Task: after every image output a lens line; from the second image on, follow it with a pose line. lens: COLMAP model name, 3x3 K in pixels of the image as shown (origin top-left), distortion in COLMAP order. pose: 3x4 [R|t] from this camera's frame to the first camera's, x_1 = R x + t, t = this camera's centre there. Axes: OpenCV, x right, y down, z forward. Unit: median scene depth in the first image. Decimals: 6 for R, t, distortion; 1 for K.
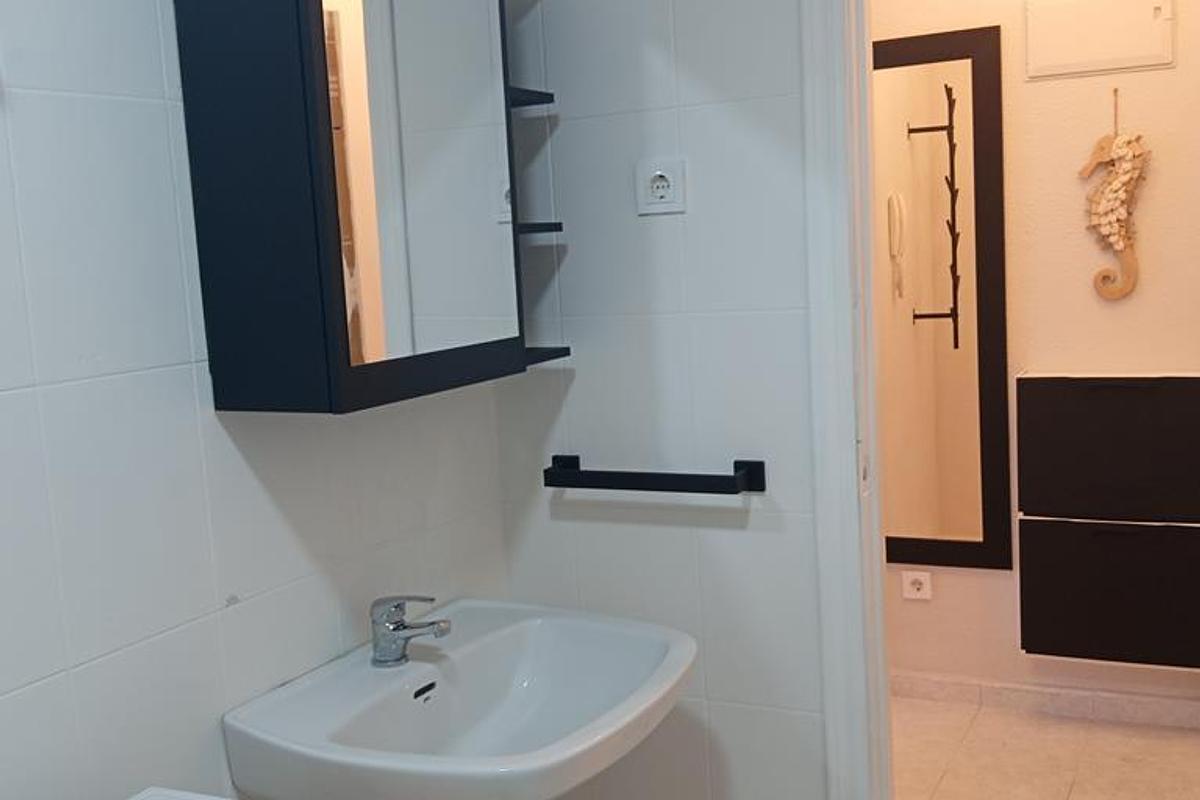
lens RADIAL K [[1283.8, 0, 596.2], [0, 1283.8, 402.8], [0, 0, 1]] dist [0.144835, -0.375226]
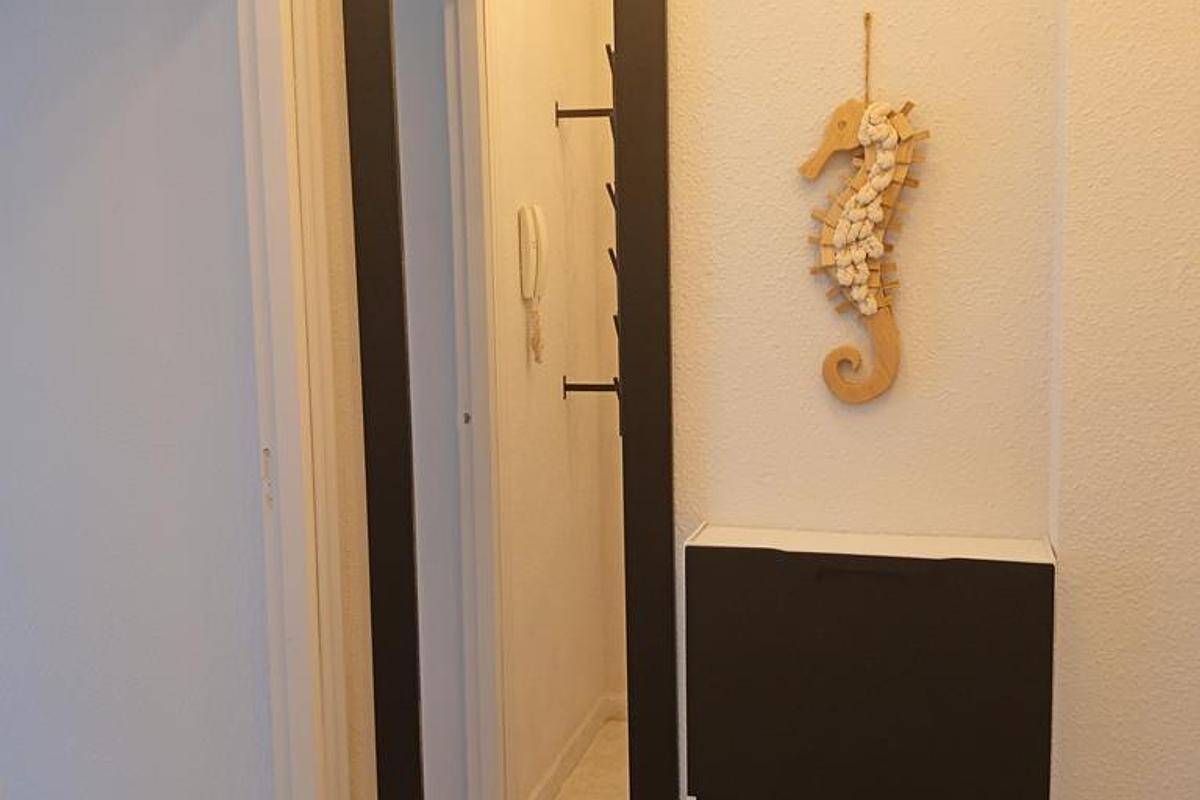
lens RADIAL K [[1283.8, 0, 596.2], [0, 1283.8, 402.8], [0, 0, 1]] dist [0.144835, -0.375226]
pose [[0.977254, 0.018846, 0.211233, 0.177713], [-0.015017, 0.999693, -0.019716, -0.067986], [-0.211540, 0.016096, 0.977237, 0.498446]]
